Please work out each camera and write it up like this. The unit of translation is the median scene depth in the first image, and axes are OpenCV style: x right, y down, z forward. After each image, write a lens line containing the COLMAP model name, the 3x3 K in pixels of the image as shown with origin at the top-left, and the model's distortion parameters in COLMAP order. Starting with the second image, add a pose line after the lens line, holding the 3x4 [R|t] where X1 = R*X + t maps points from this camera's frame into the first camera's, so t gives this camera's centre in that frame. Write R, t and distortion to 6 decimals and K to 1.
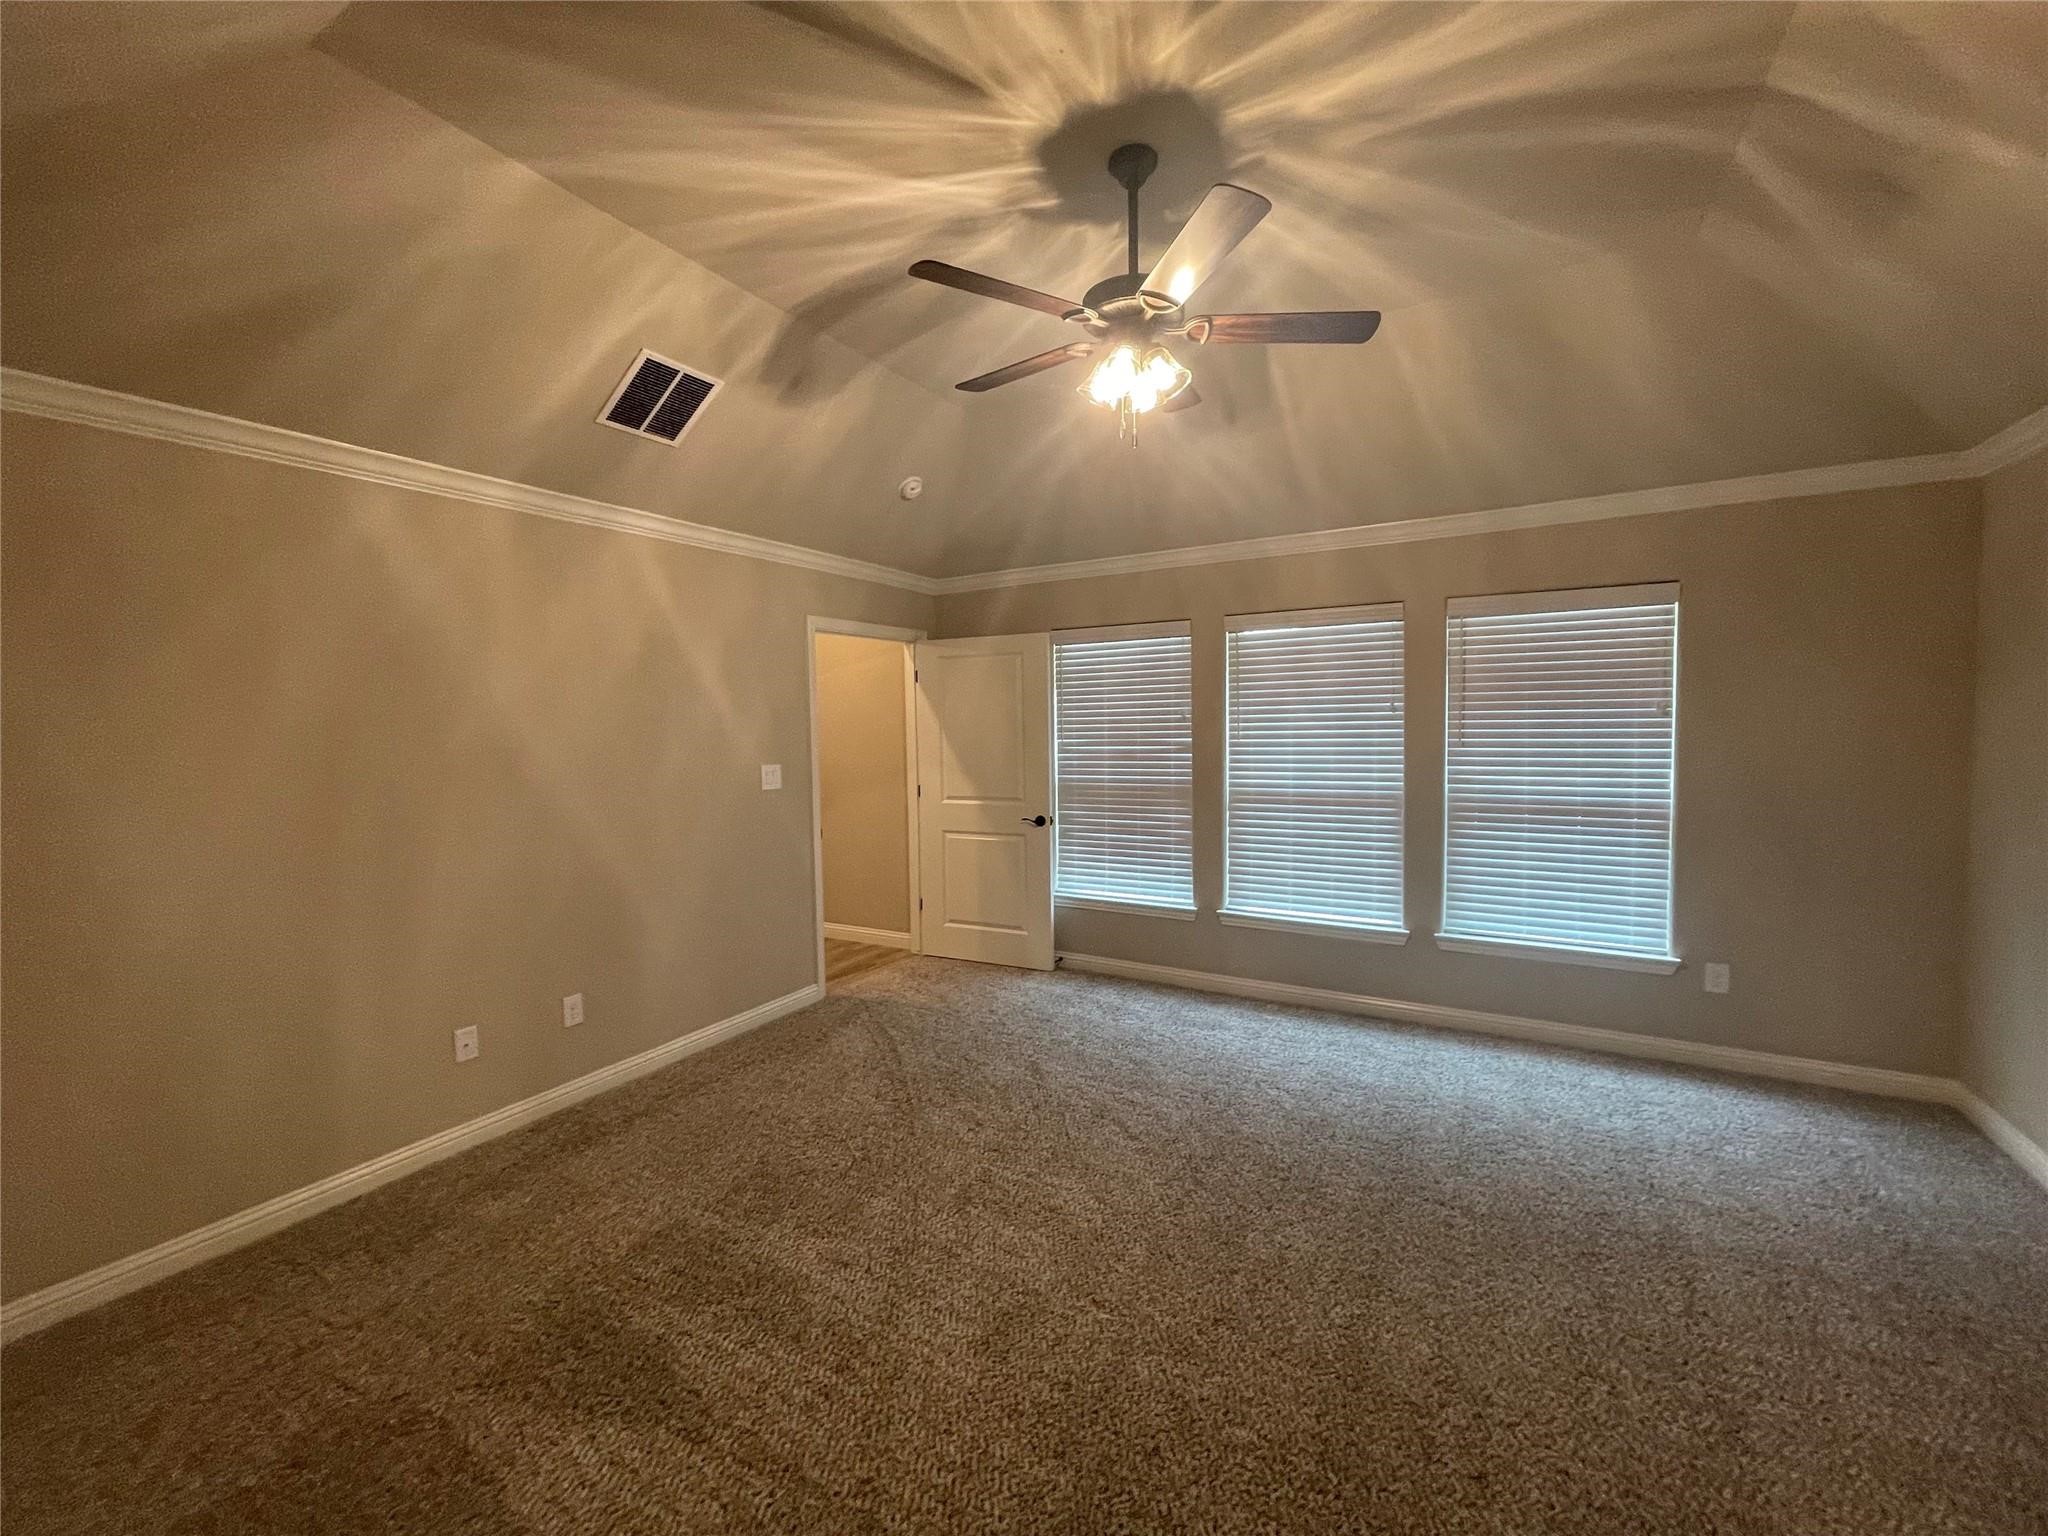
lens RADIAL K [[826.9, 0, 1019.9], [0, 826.9, 765.9], [0, 0, 1]] dist [-0.005535, 0.001116]
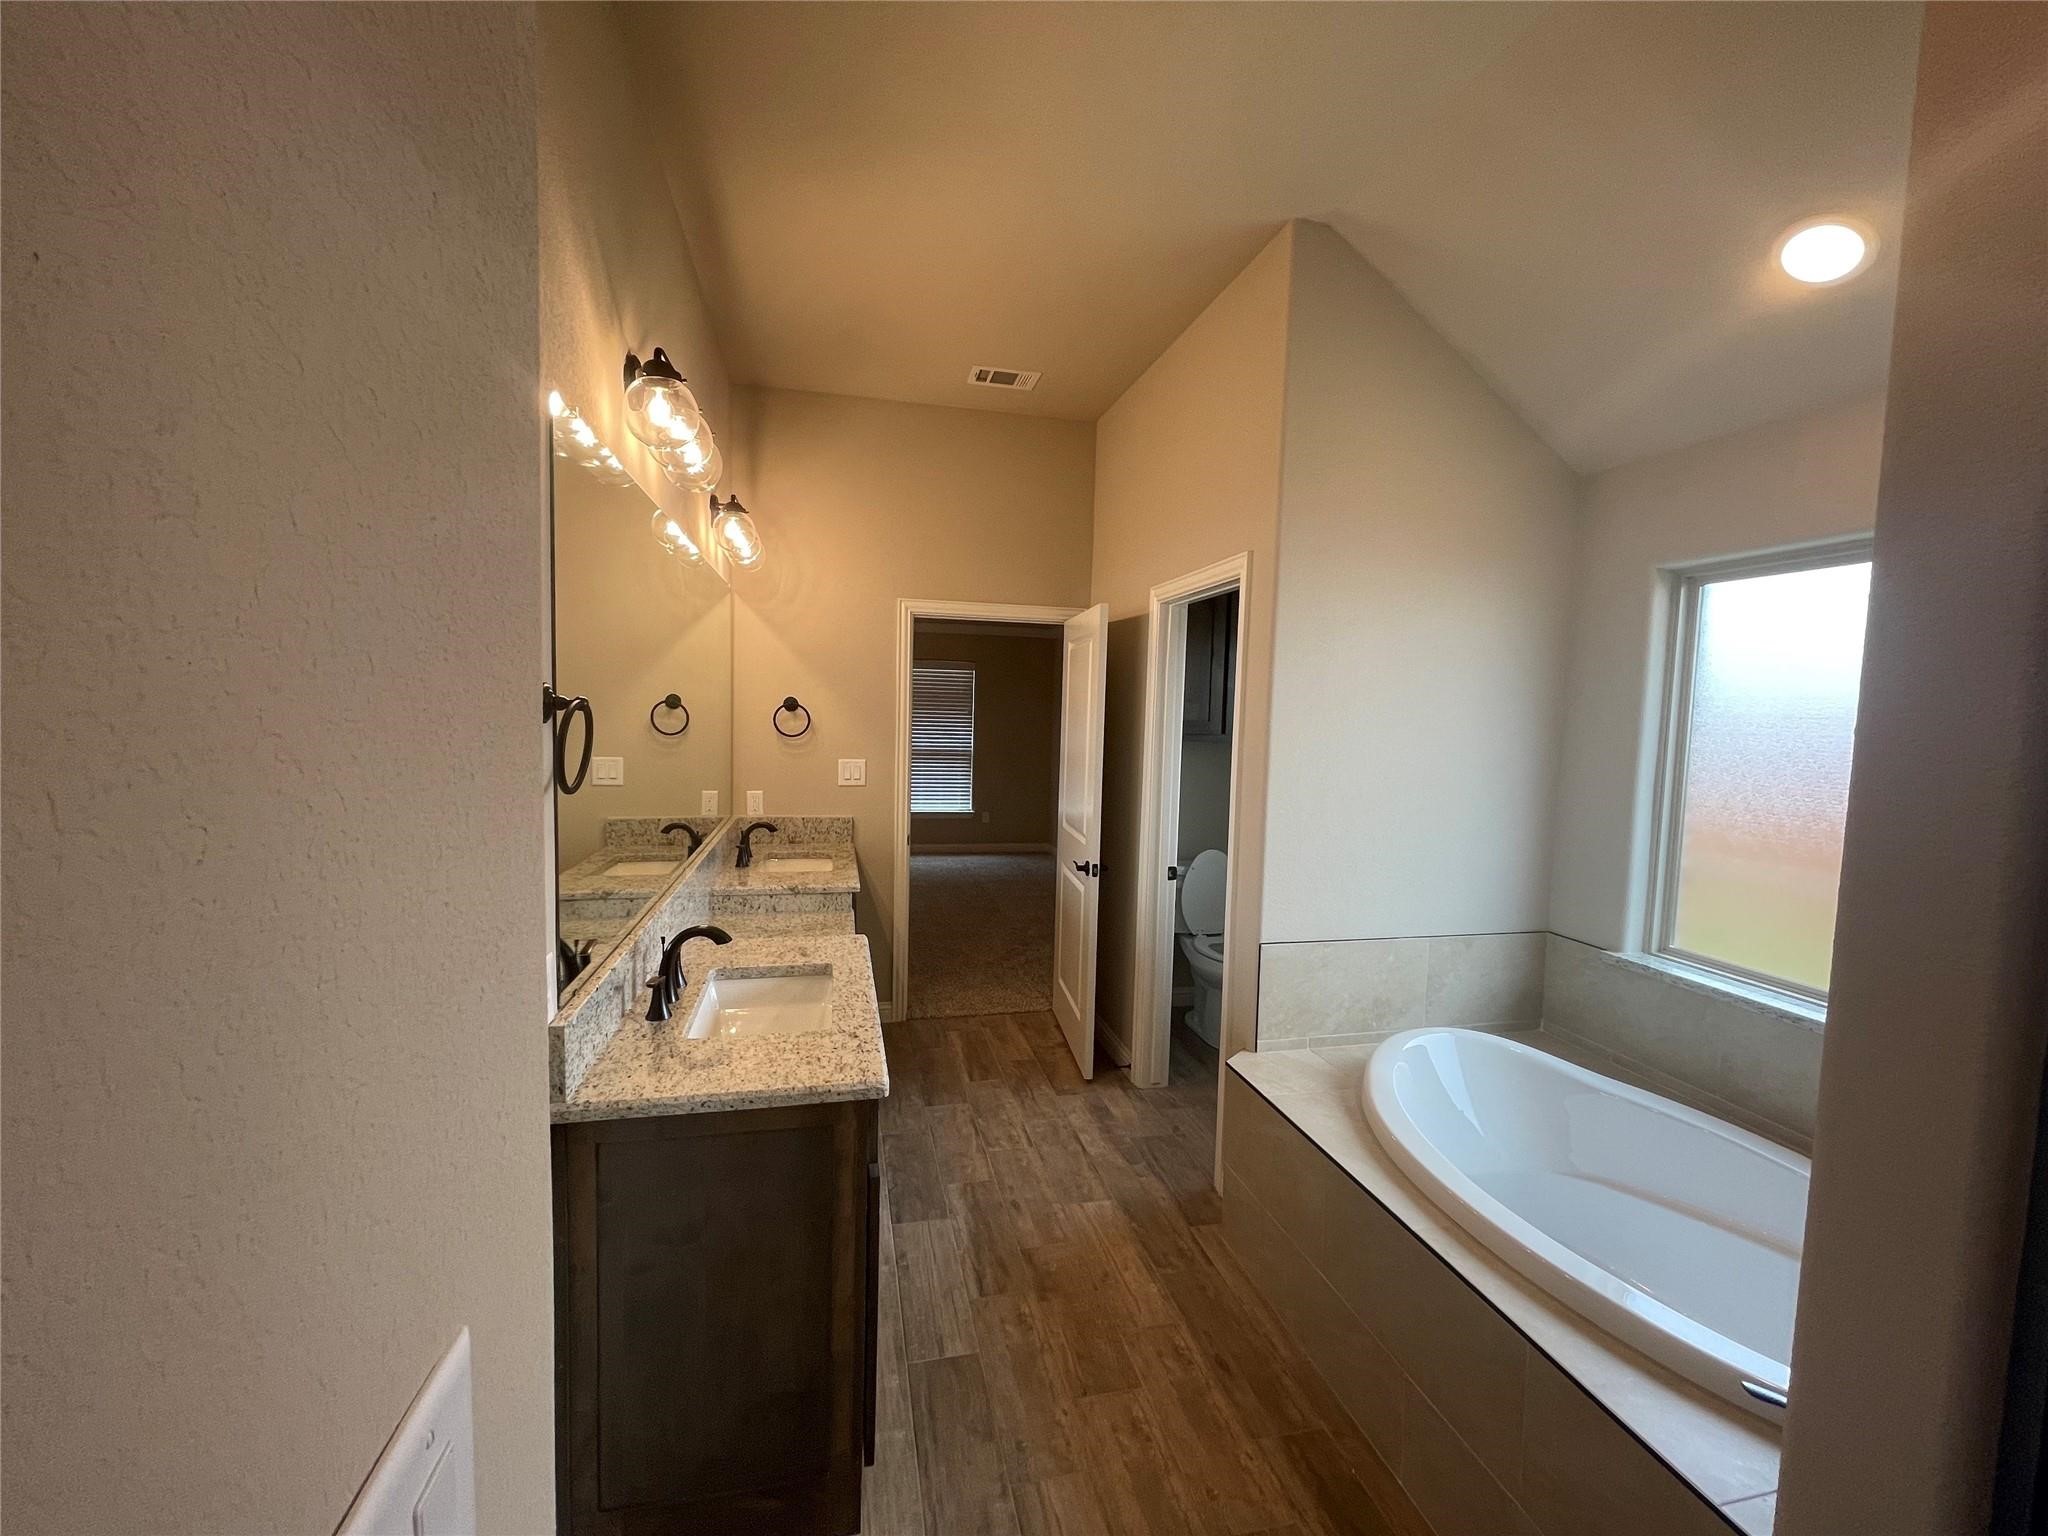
lens RADIAL K [[826.9, 0, 1023.1], [0, 826.9, 772.8], [0, 0, 1]] dist [-0.005535, 0.001116]
pose [[0.727634, -0.022798, 0.685587, -0.808415], [-0.011341, 0.998911, 0.045253, 0.000026], [-0.685872, -0.040703, 0.726583, -0.919812]]
